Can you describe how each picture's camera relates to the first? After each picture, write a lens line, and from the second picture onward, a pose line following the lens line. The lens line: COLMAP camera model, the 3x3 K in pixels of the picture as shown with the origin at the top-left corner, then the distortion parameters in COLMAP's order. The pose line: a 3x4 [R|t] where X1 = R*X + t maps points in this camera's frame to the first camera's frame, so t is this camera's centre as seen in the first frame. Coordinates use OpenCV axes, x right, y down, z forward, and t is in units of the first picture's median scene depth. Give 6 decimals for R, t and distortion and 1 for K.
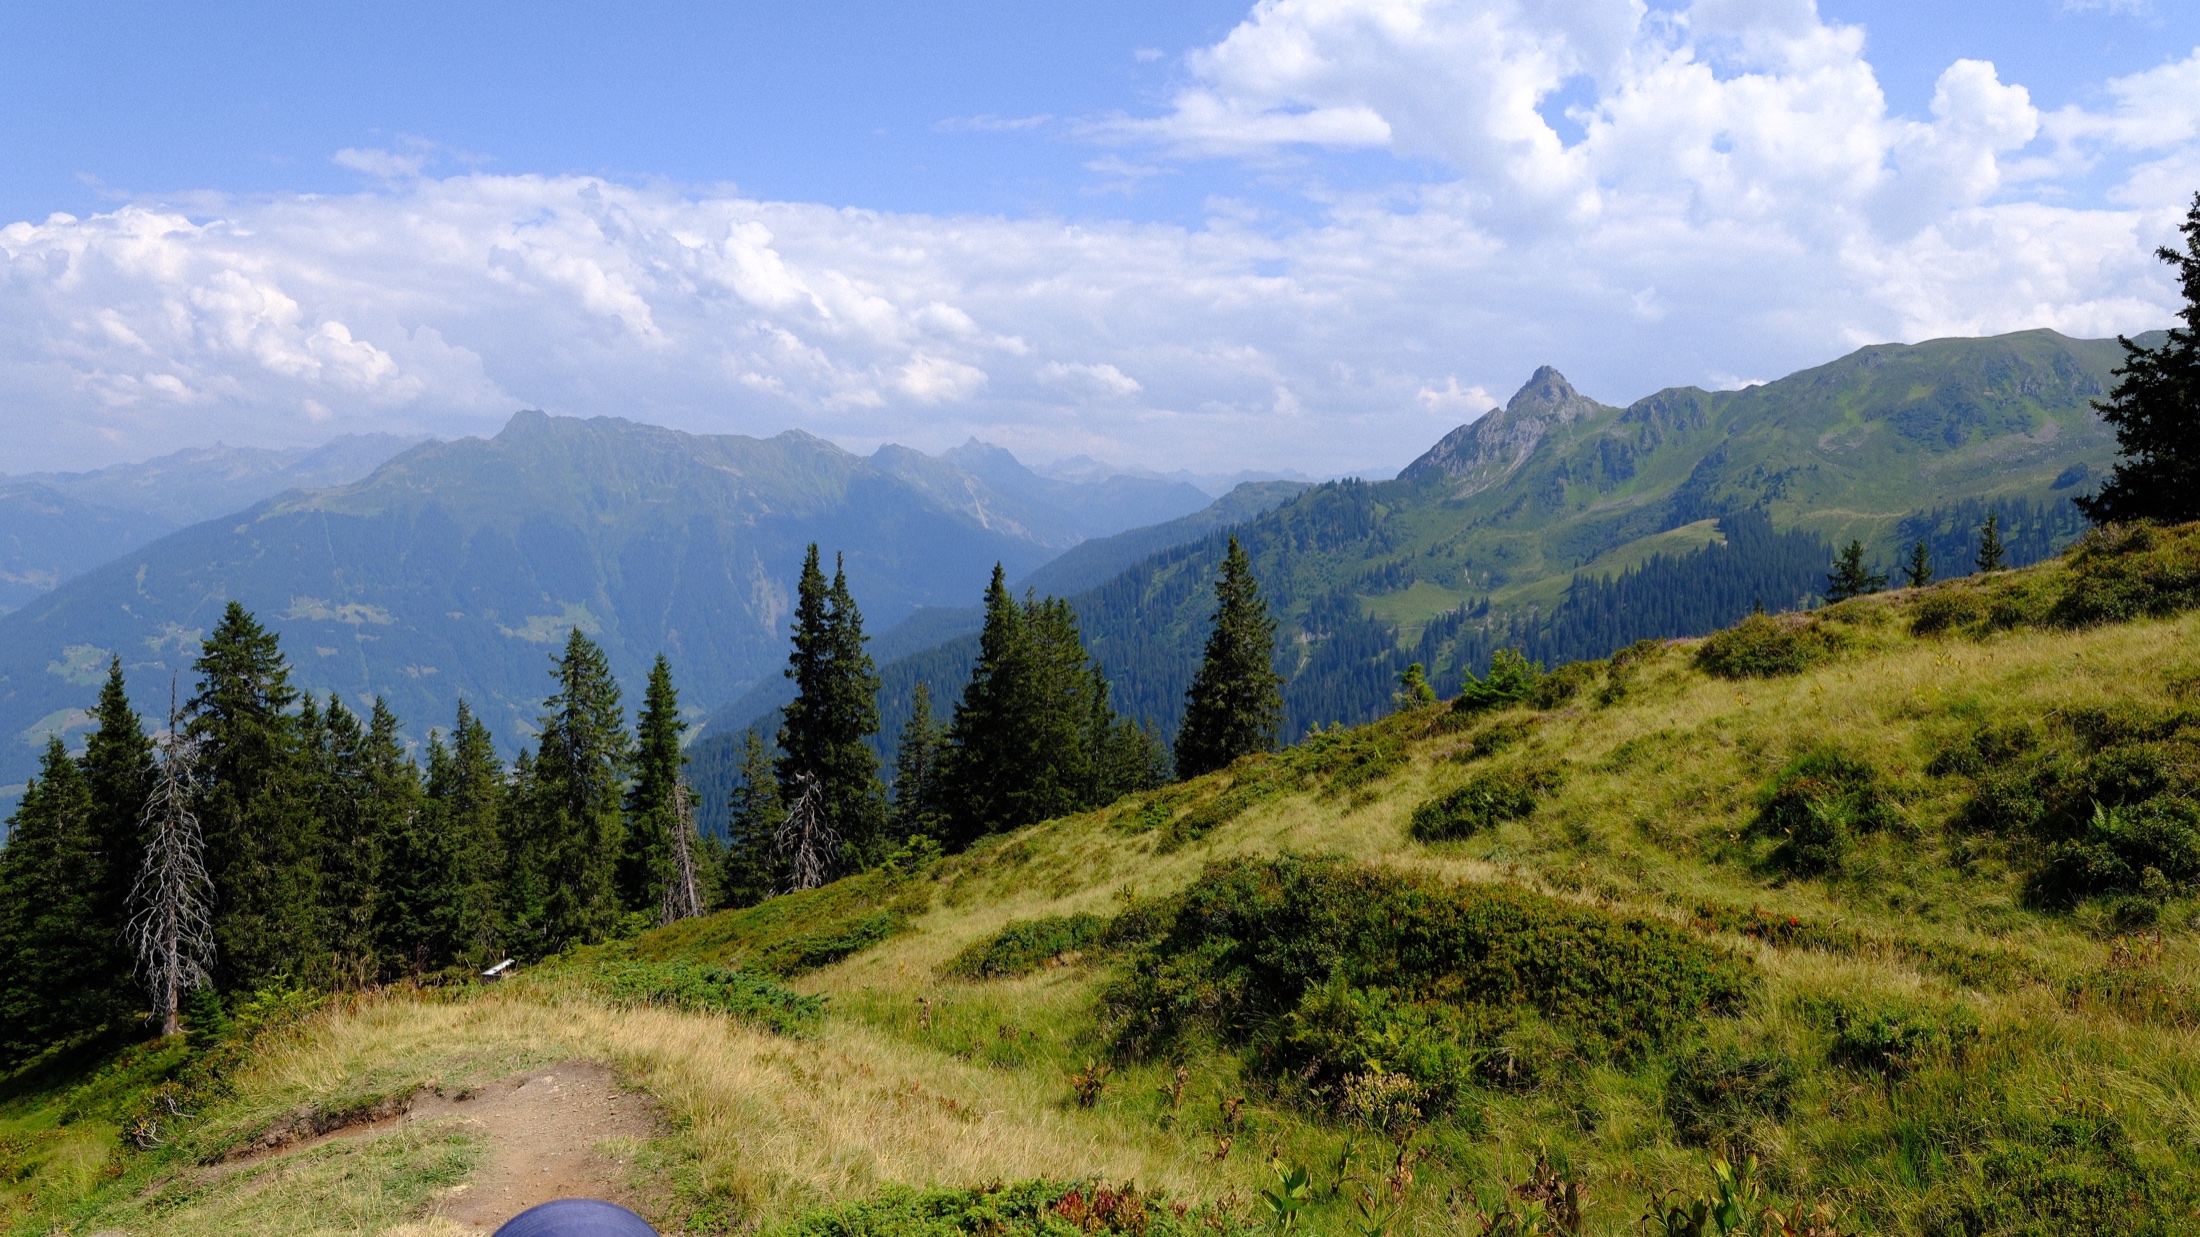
lens RADIAL K [[1499.9, 0, 1102.8], [0, 1499.9, 612.4], [0, 0, 1]] dist [-0.002246, 0.002169]
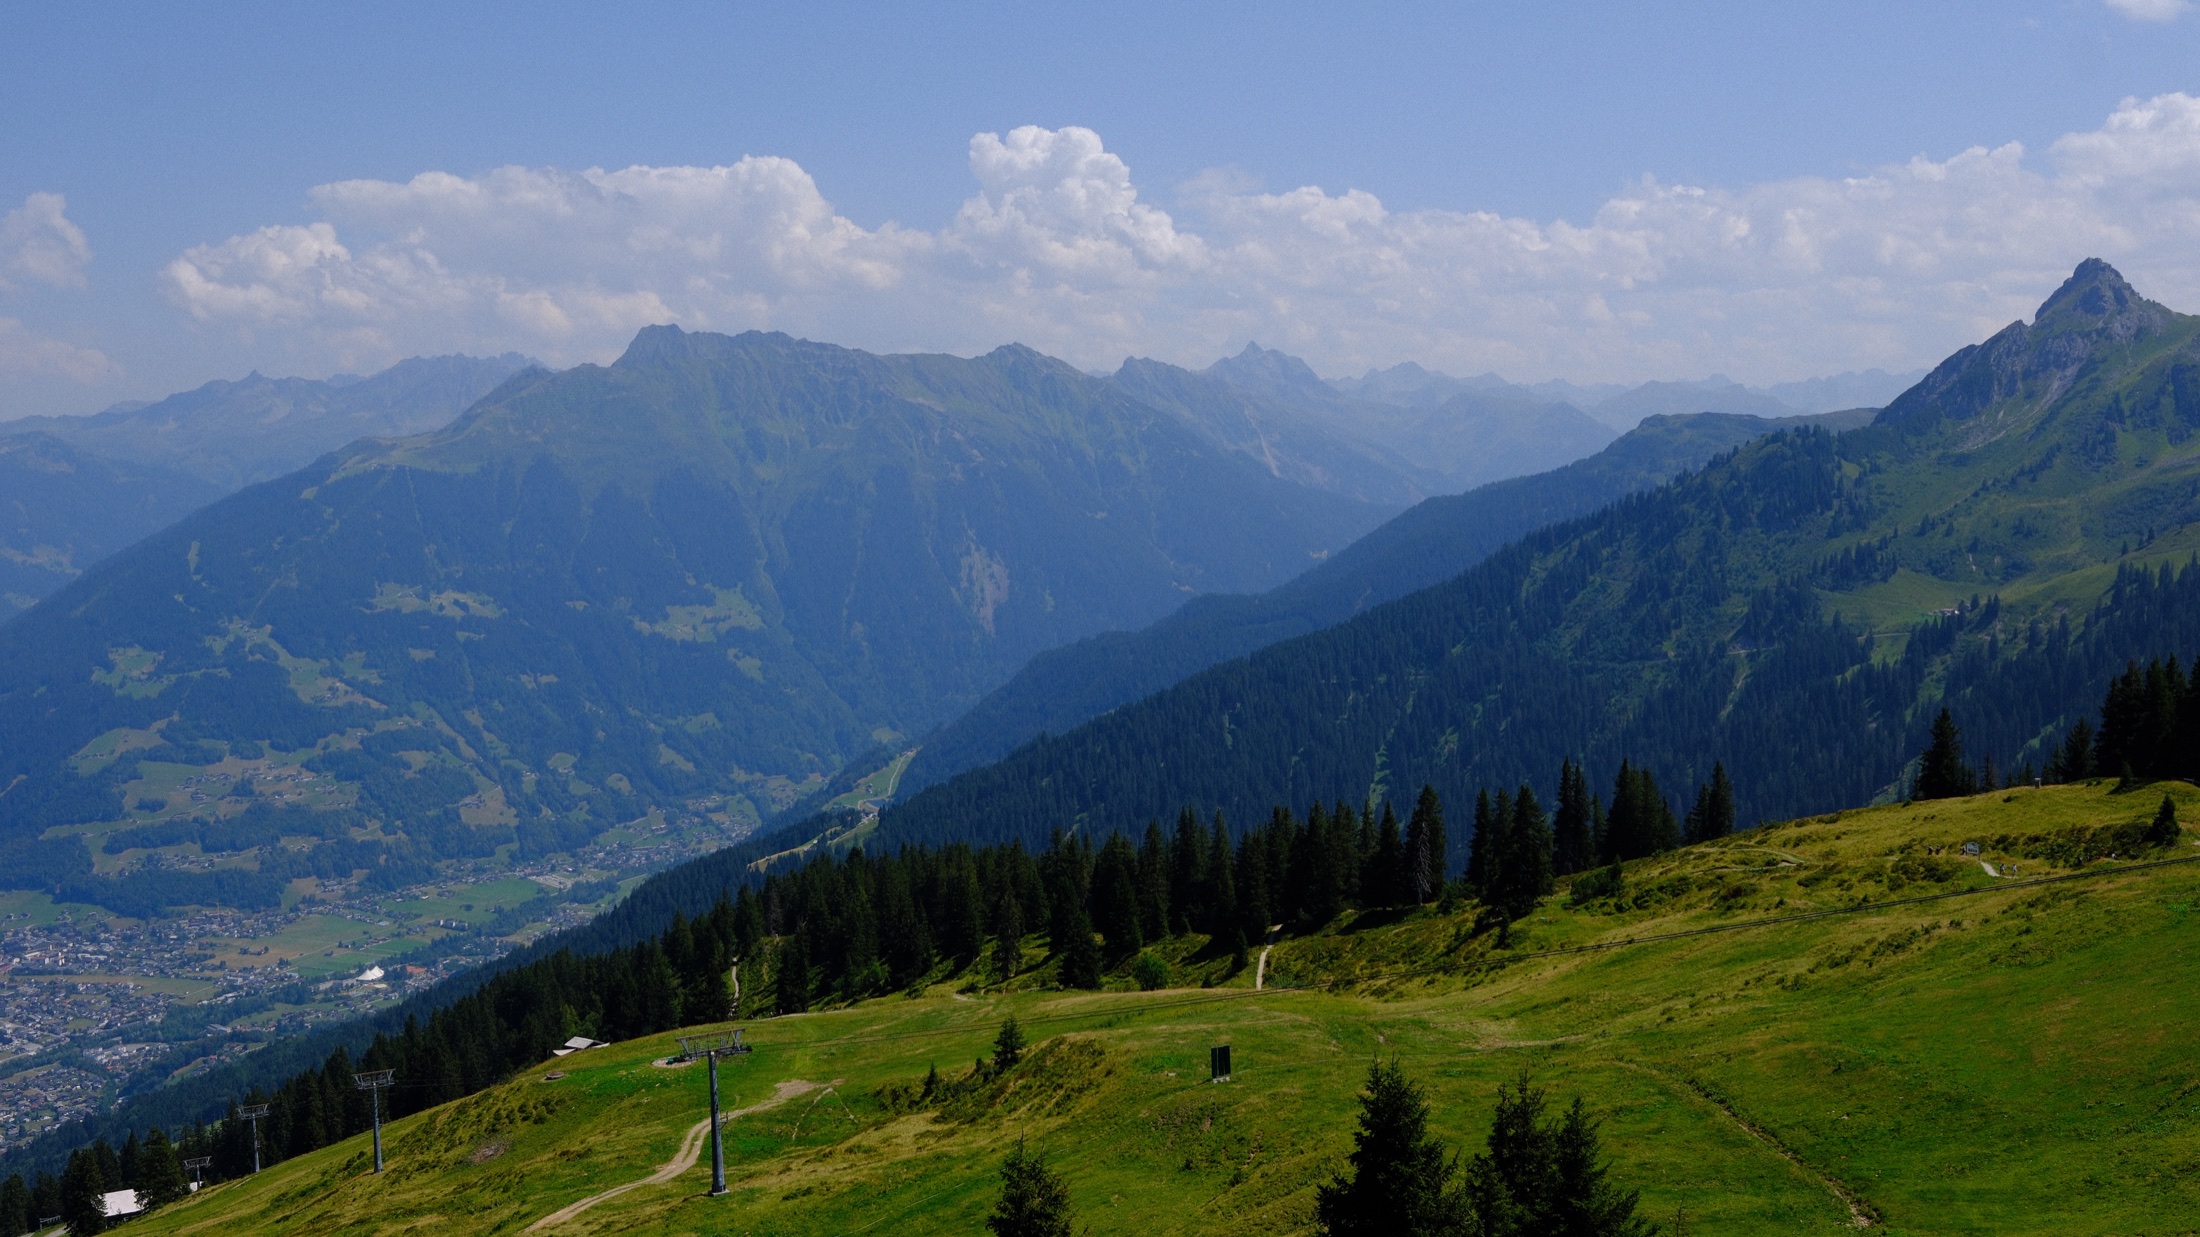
lens RADIAL K [[2192.2, 0, 1101.8], [0, 2192.2, 590.3], [0, 0, 1]] dist [0.011306, 0.000000]
pose [[0.988617, -0.004643, -0.150383, -0.014150], [0.004833, 0.999988, 0.000896, -0.012112], [0.150377, -0.001612, 0.988627, -0.109511]]
